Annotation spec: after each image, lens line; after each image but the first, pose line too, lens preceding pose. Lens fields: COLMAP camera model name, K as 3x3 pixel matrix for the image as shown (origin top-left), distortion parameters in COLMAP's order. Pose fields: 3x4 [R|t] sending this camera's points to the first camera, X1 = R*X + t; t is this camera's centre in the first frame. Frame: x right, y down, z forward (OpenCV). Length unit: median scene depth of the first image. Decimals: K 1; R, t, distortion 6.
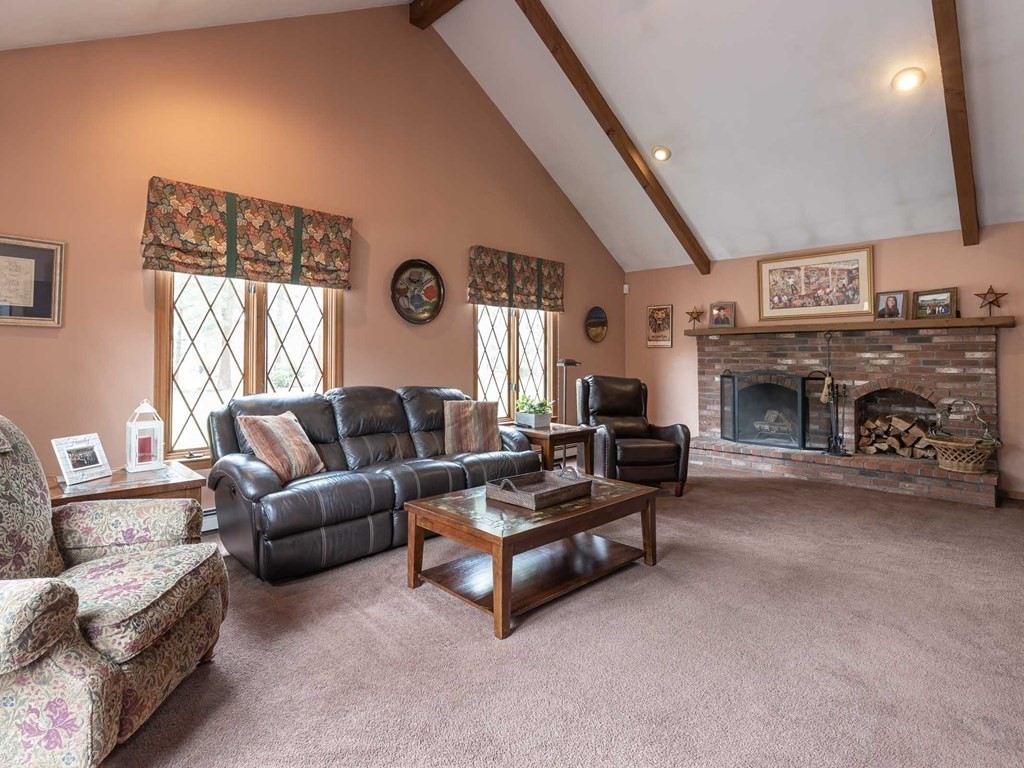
lens RADIAL K [[529.9, 0, 508.5], [0, 529.9, 347.9], [0, 0, 1]] dist [0.001380, -0.000192]
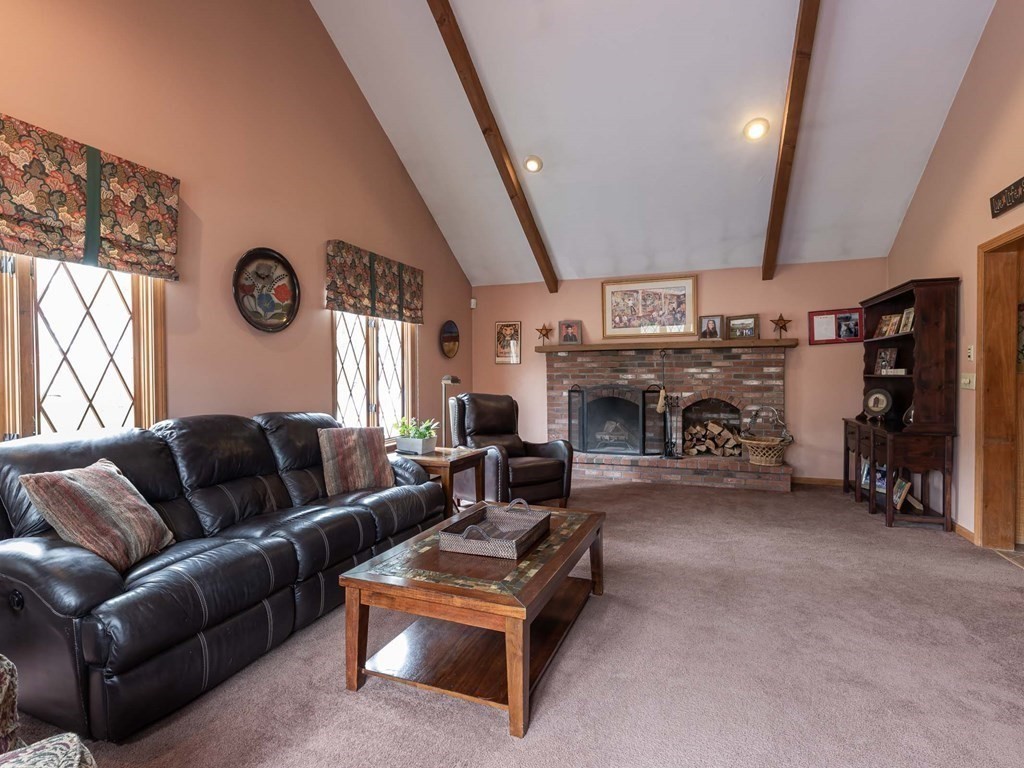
lens RADIAL K [[513.8, 0, 514.7], [0, 513.8, 381.9], [0, 0, 1]] dist [0.001043, -0.000109]
pose [[0.910129, -0.012852, 0.414125, -0.143436], [-0.000710, 0.999469, 0.032578, 0.002894], [-0.414324, -0.029944, 0.909637, 0.147486]]
